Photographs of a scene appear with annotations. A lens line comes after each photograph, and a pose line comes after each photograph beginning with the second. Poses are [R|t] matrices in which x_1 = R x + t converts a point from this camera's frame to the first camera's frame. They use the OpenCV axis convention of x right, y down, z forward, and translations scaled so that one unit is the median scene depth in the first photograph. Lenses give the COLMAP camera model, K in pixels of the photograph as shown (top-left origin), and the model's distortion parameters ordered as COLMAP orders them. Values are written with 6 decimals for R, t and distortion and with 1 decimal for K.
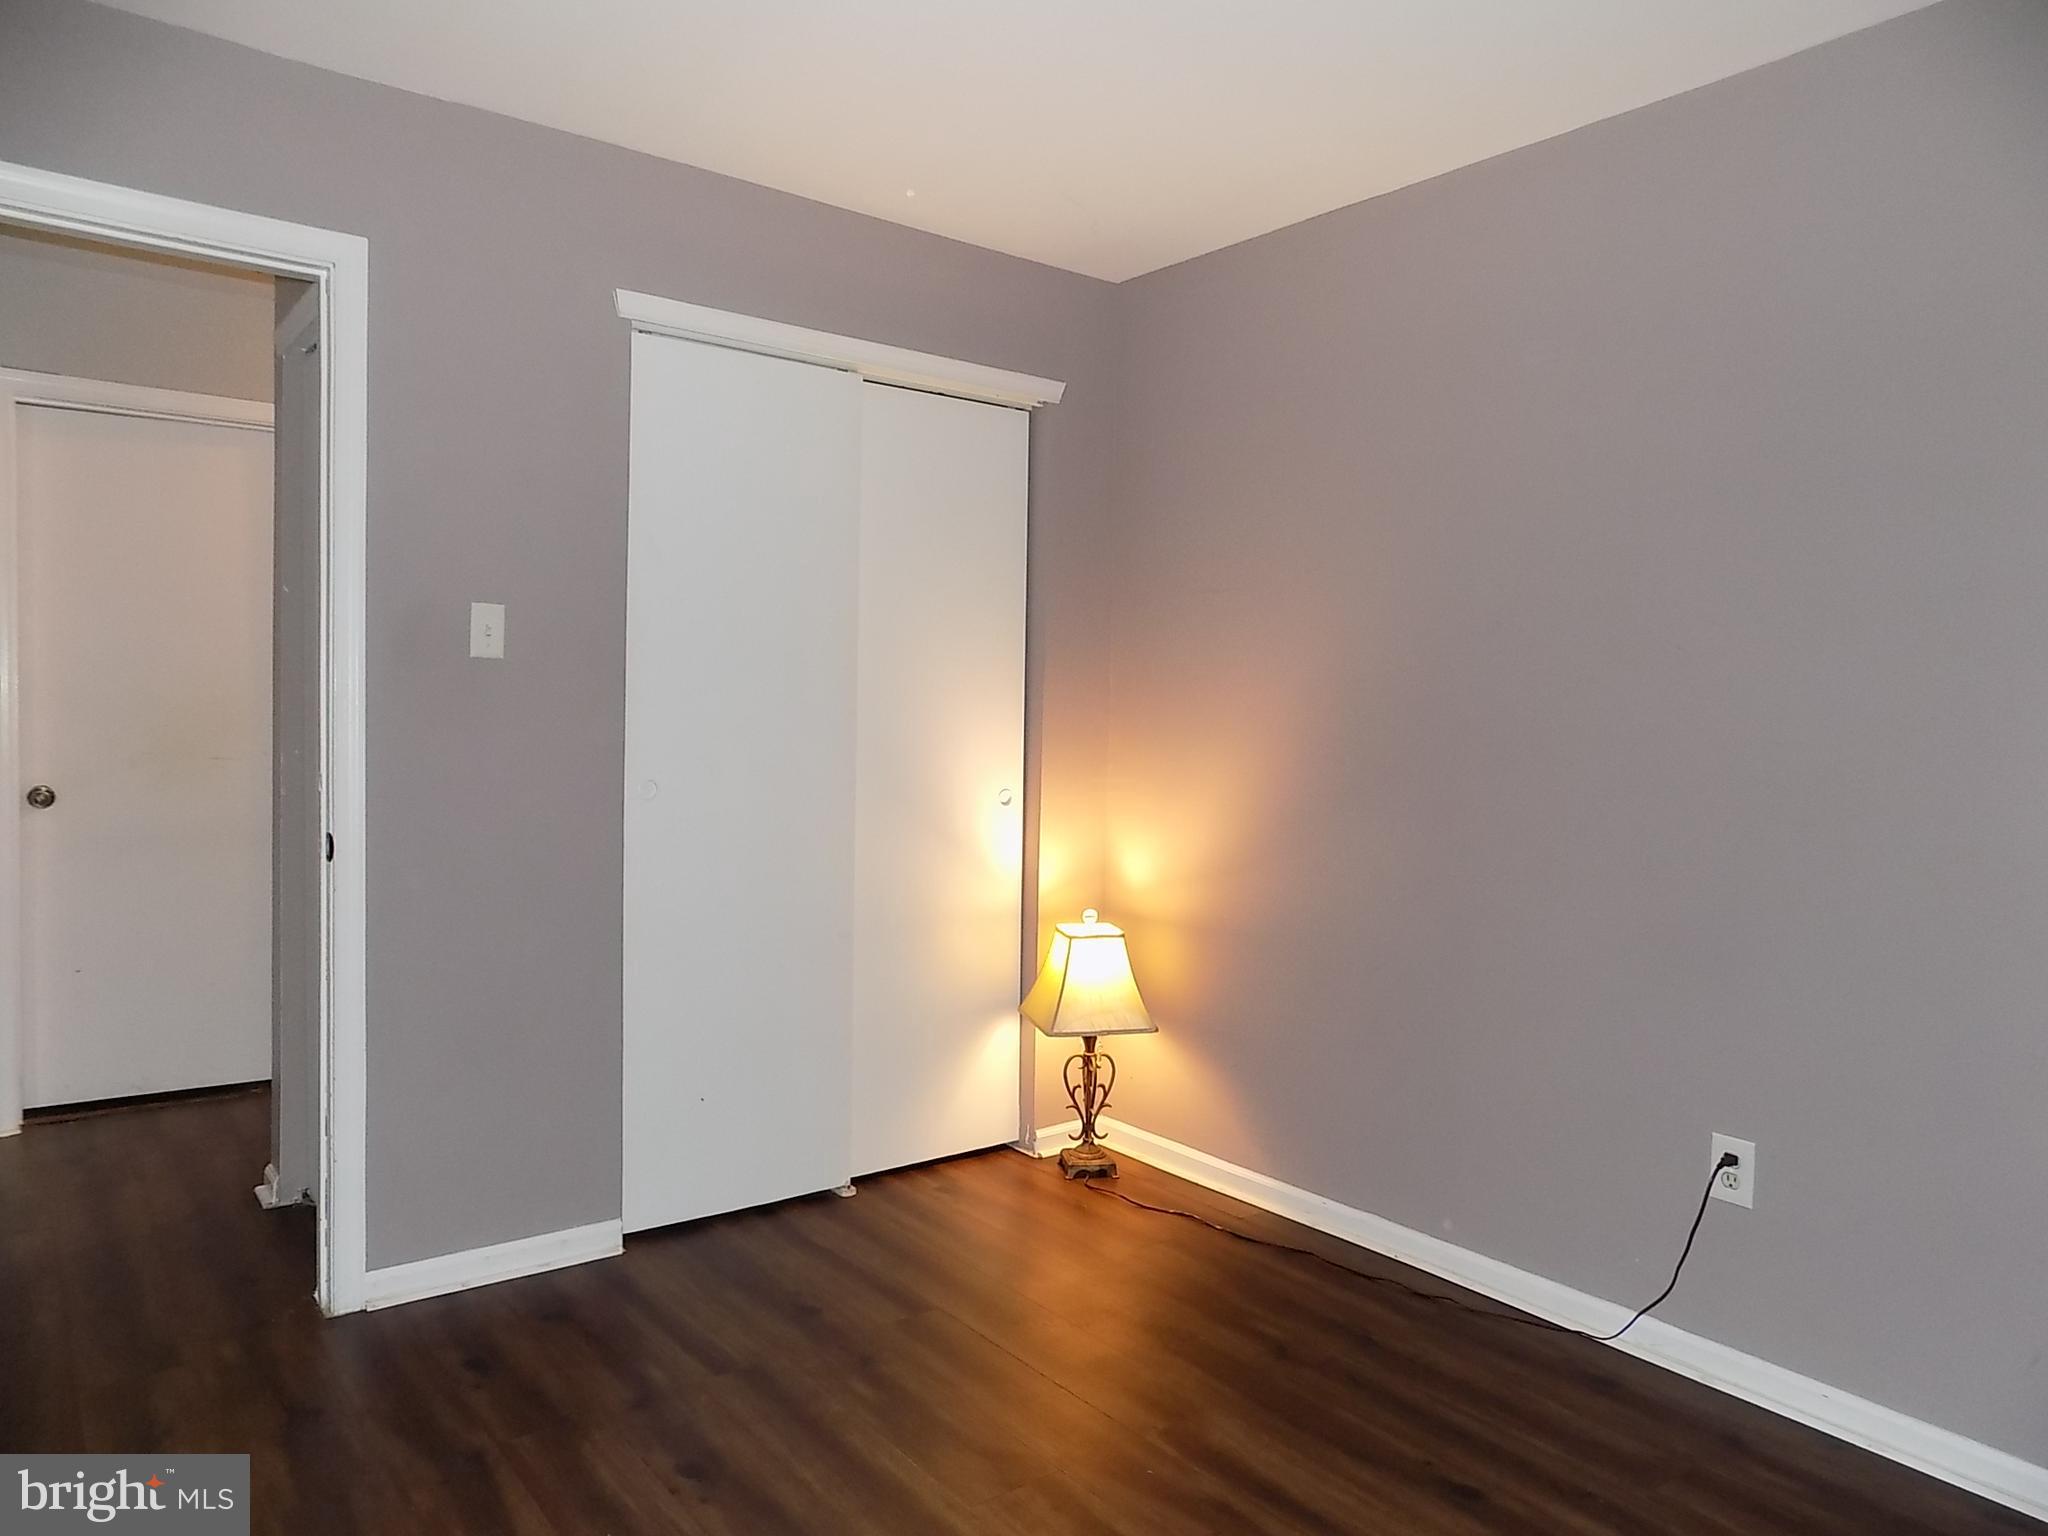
lens RADIAL K [[1387.5, 0, 1030.9], [0, 1387.5, 768.1], [0, 0, 1]] dist [-0.034467, 0.016035]
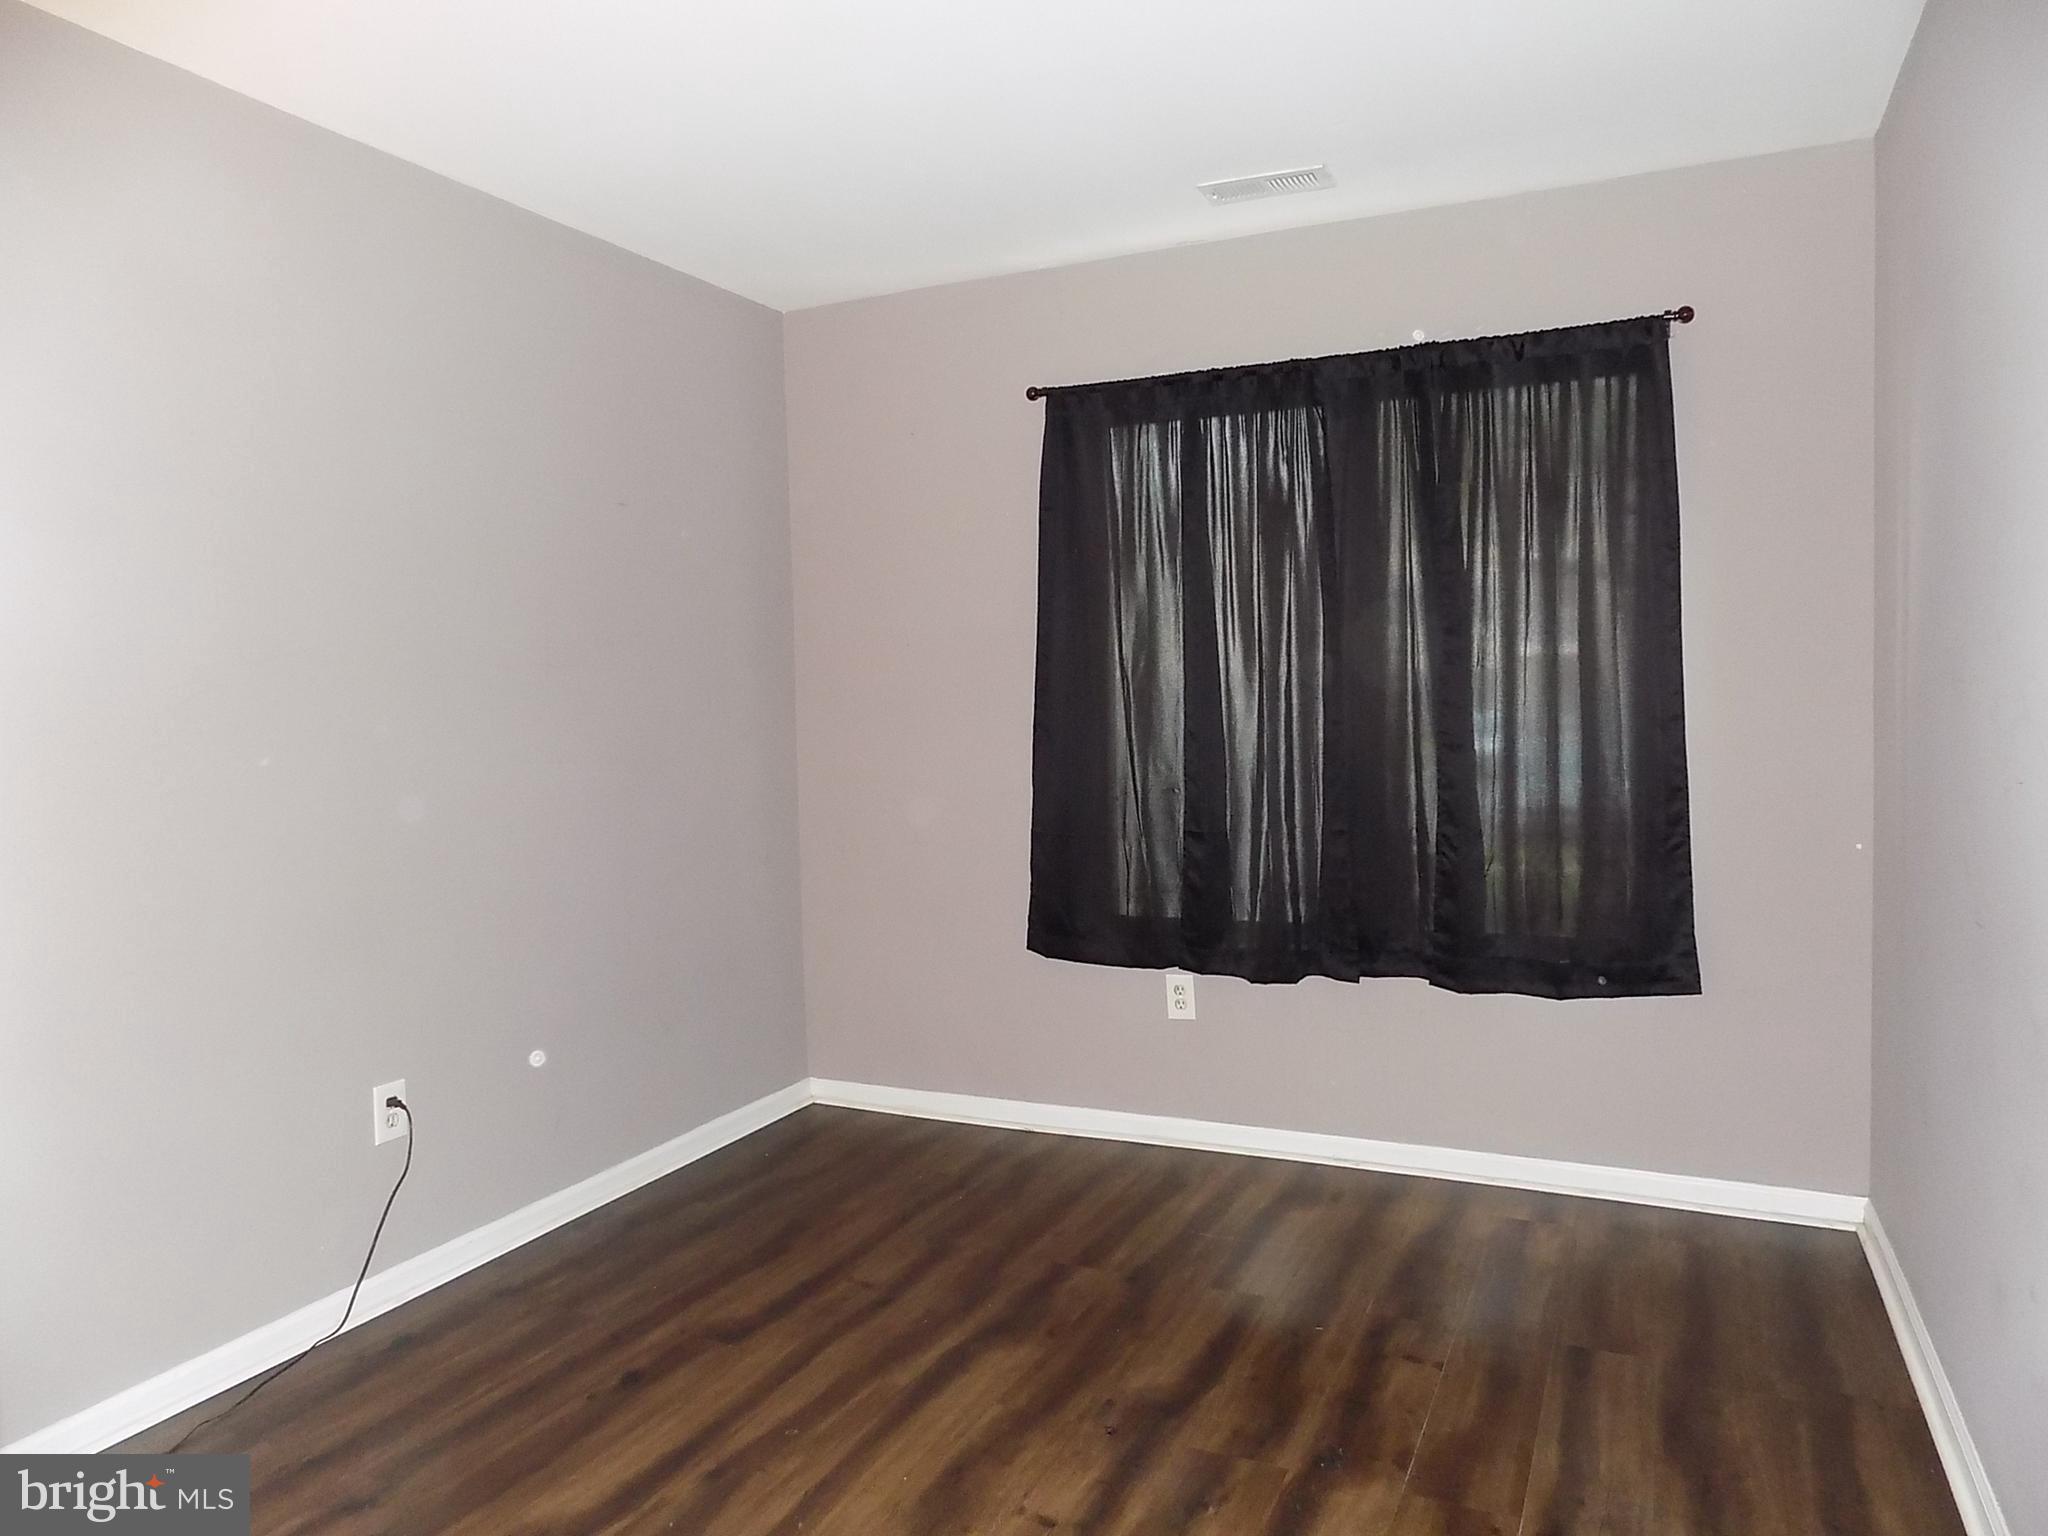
lens RADIAL K [[1387.5, 0, 1030.0], [0, 1387.5, 768.1], [0, 0, 1]] dist [-0.034467, 0.016035]
pose [[-0.468182, -0.043165, 0.882577, -0.772266], [0.069500, 0.993913, 0.085478, -0.045886], [-0.880895, 0.101358, -0.462332, 1.113682]]
